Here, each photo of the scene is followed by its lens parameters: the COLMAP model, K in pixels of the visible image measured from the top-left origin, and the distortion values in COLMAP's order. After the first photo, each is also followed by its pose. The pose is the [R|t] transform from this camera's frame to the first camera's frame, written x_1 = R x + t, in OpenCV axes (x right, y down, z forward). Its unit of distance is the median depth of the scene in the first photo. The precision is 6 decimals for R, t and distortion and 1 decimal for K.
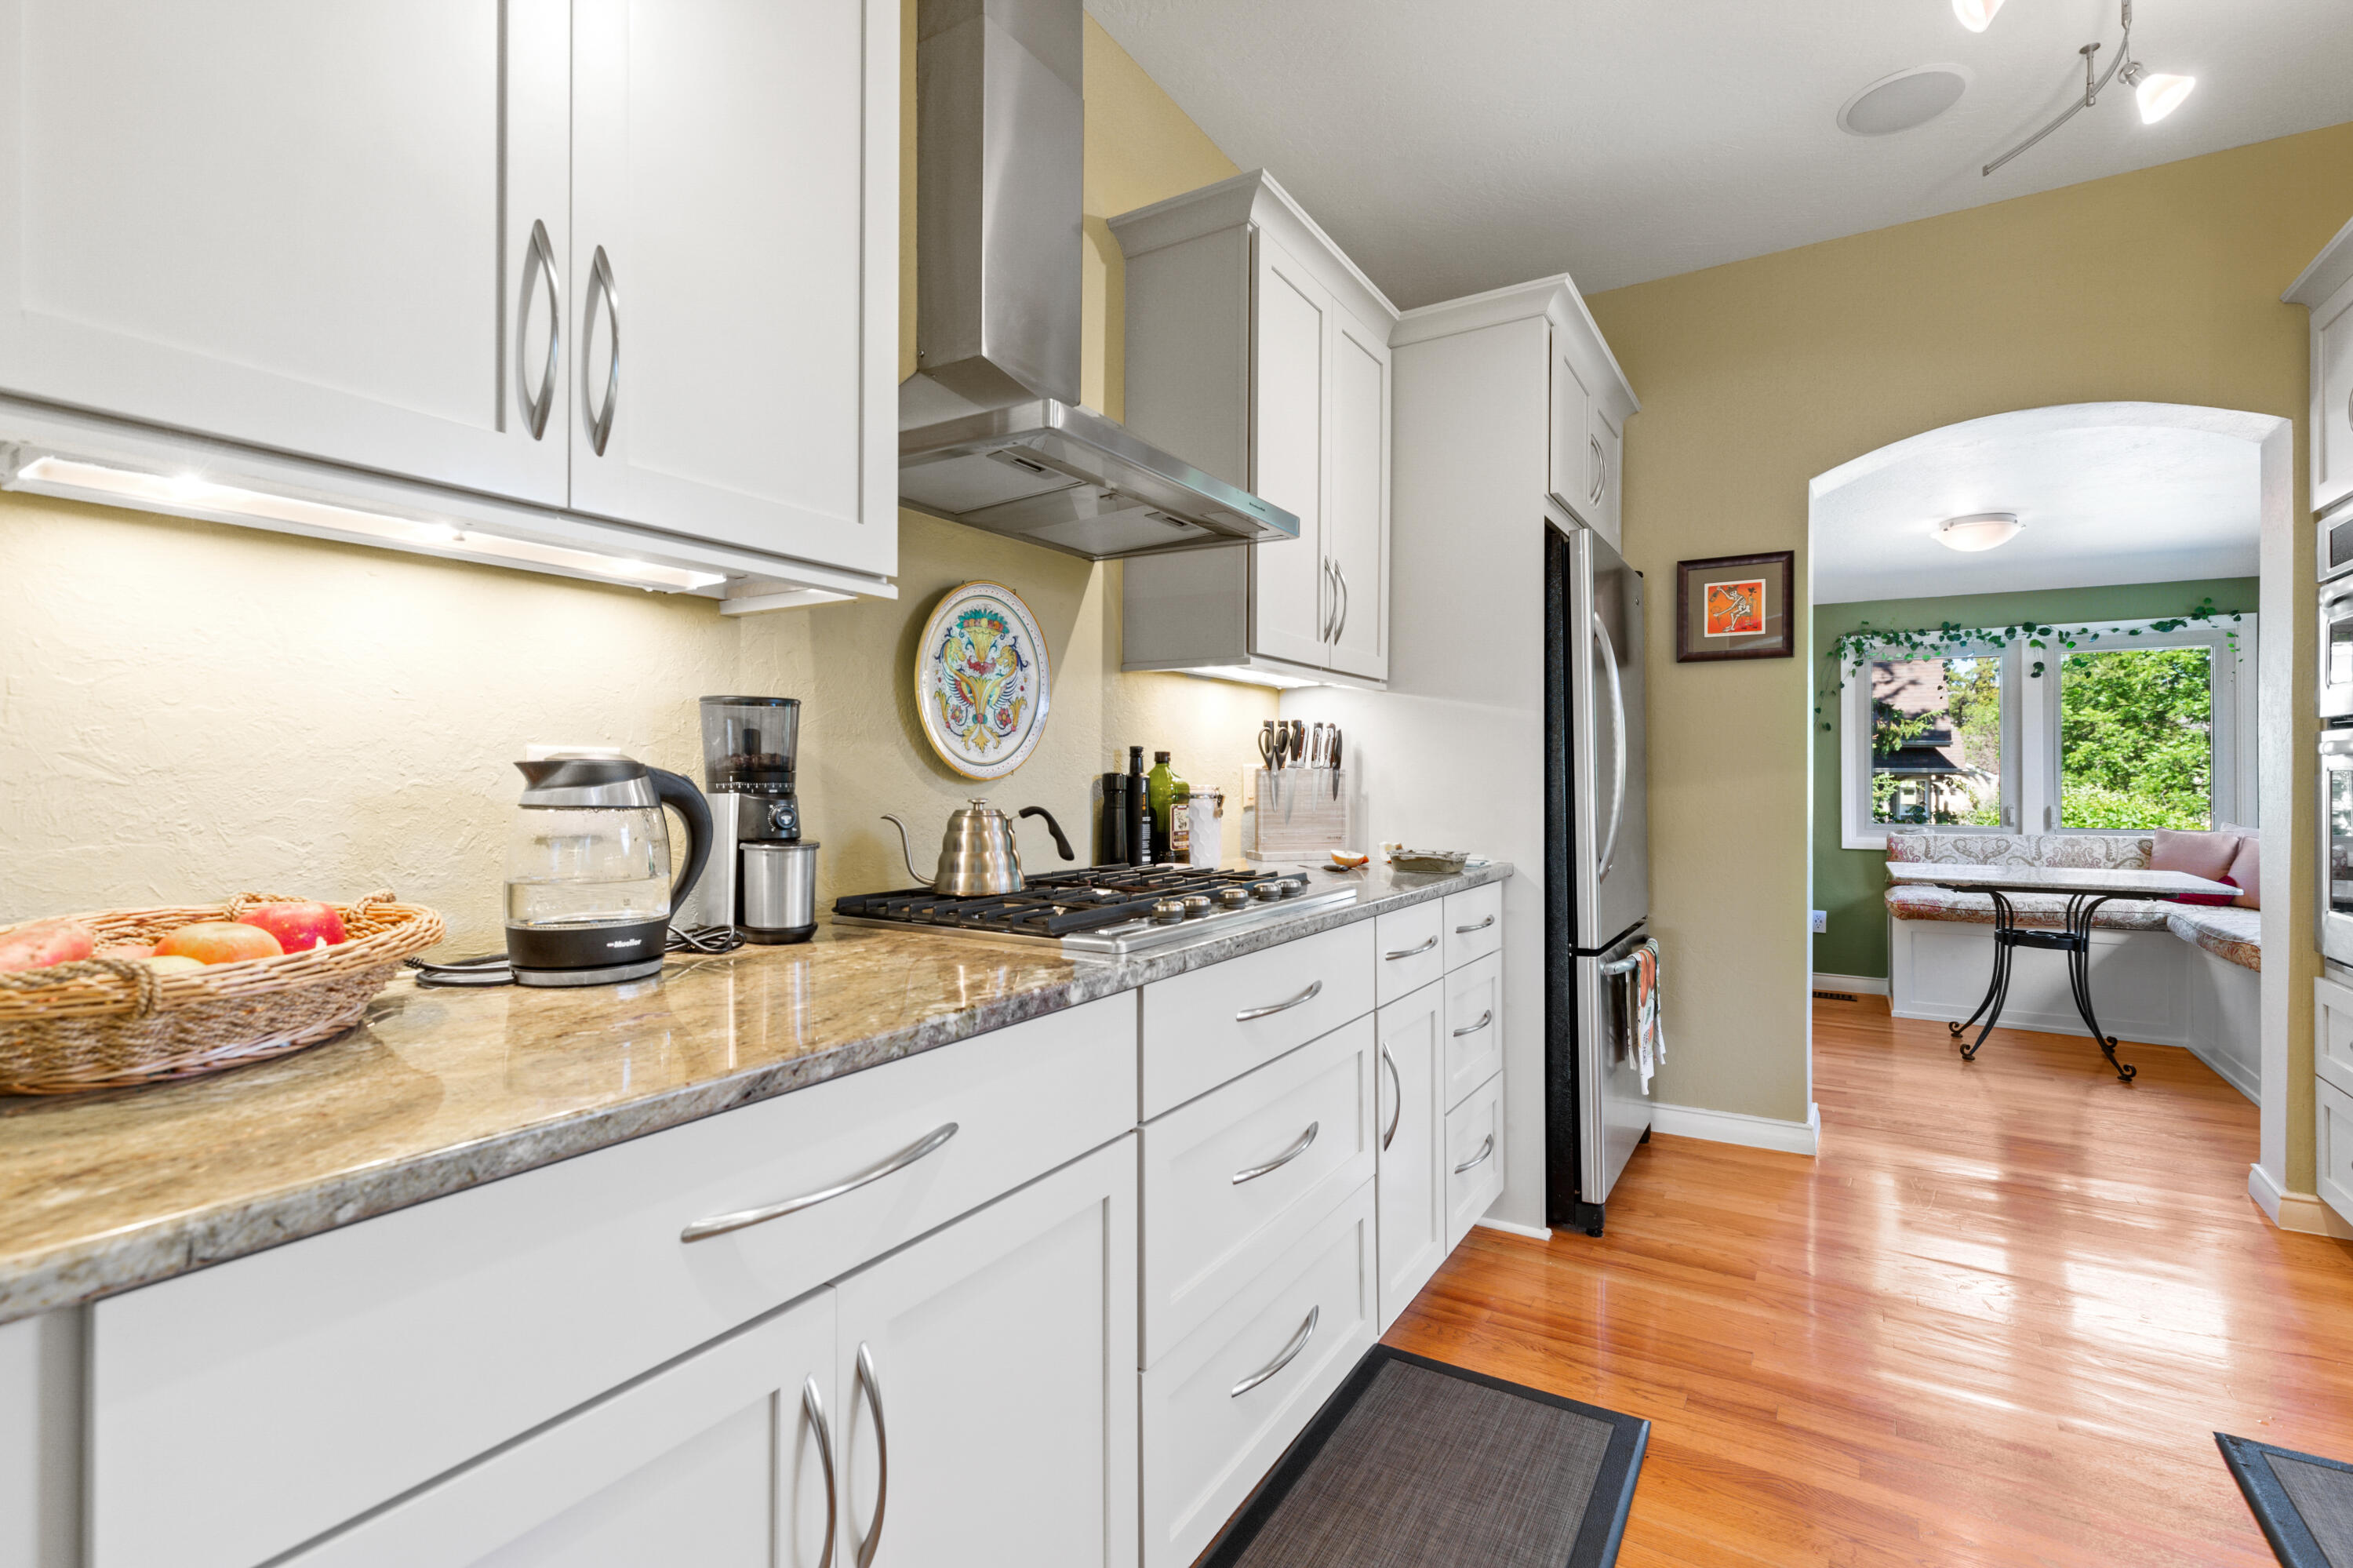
lens RADIAL K [[1061.5, 0, 1179.9], [0, 1061.5, 775.0], [0, 0, 1]] dist [0.000278, 0.000356]
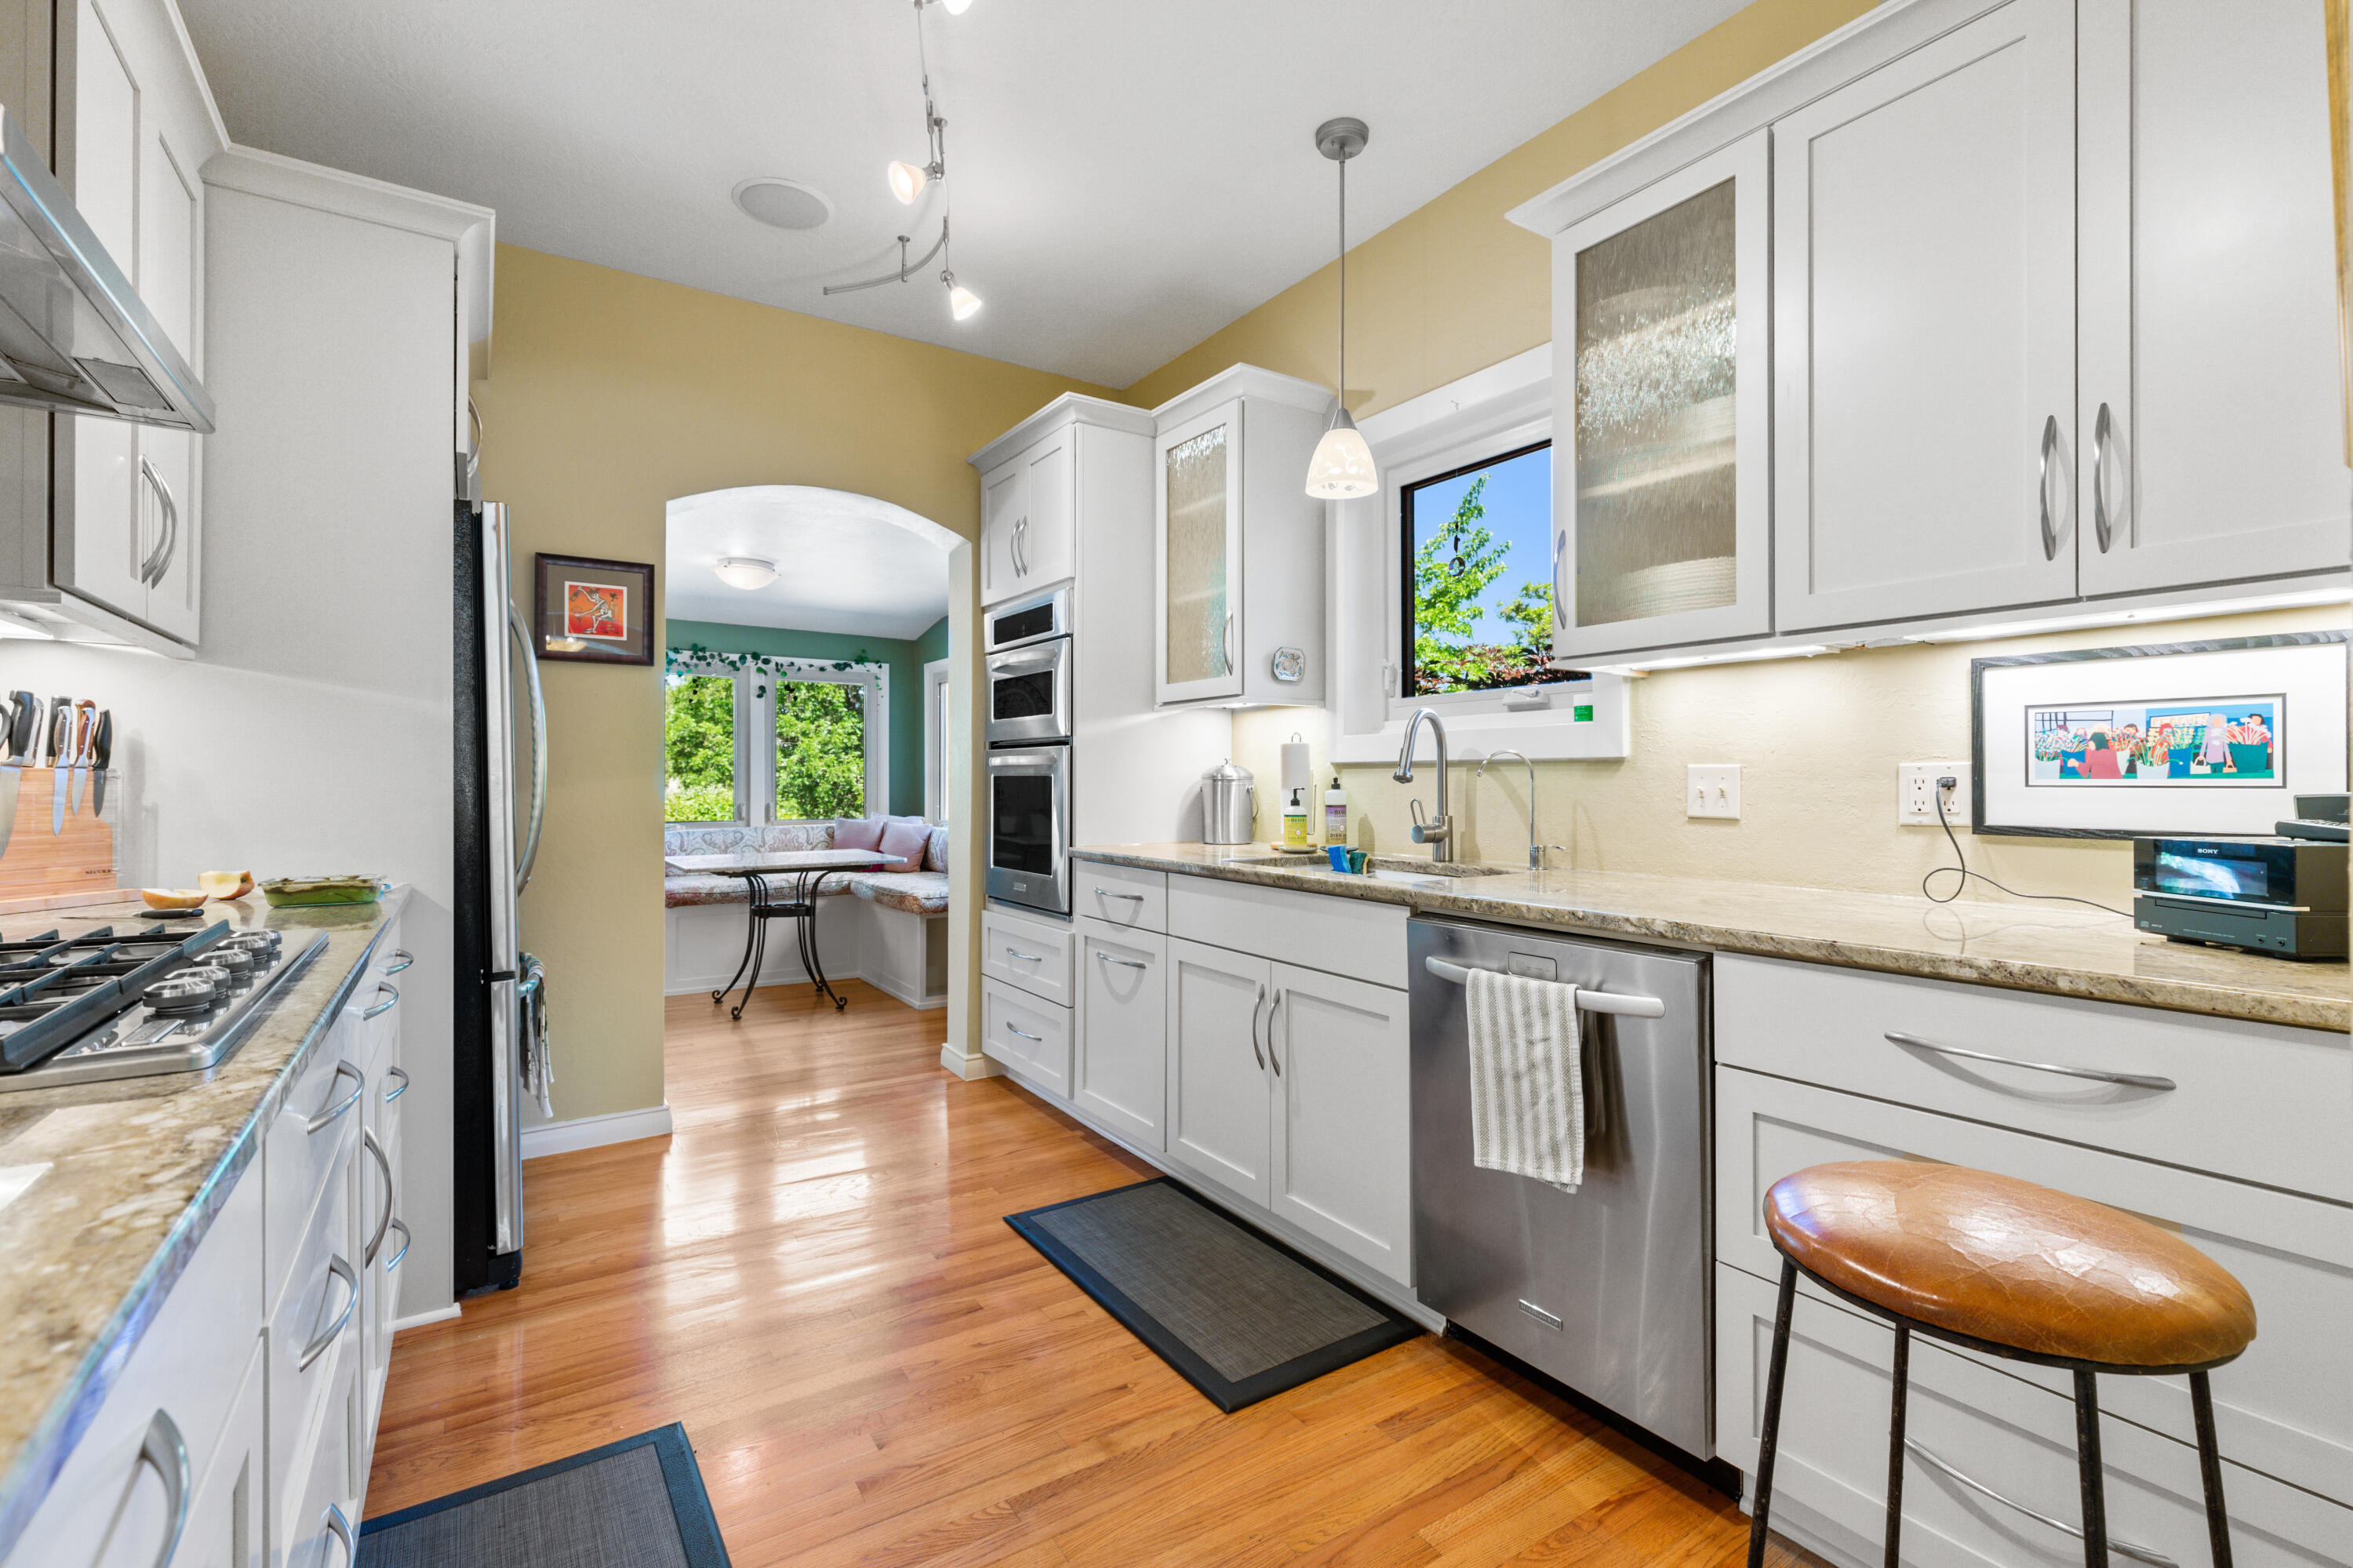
lens RADIAL K [[1055.3, 0, 1176.5], [0, 1055.3, 784.0], [0, 0, 1]] dist [0.000441, 0.000090]
pose [[0.413916, -0.003839, 0.910307, -0.158454], [-0.002826, 0.999981, 0.005502, -0.001269], [-0.910311, -0.004850, 0.413897, 0.093234]]
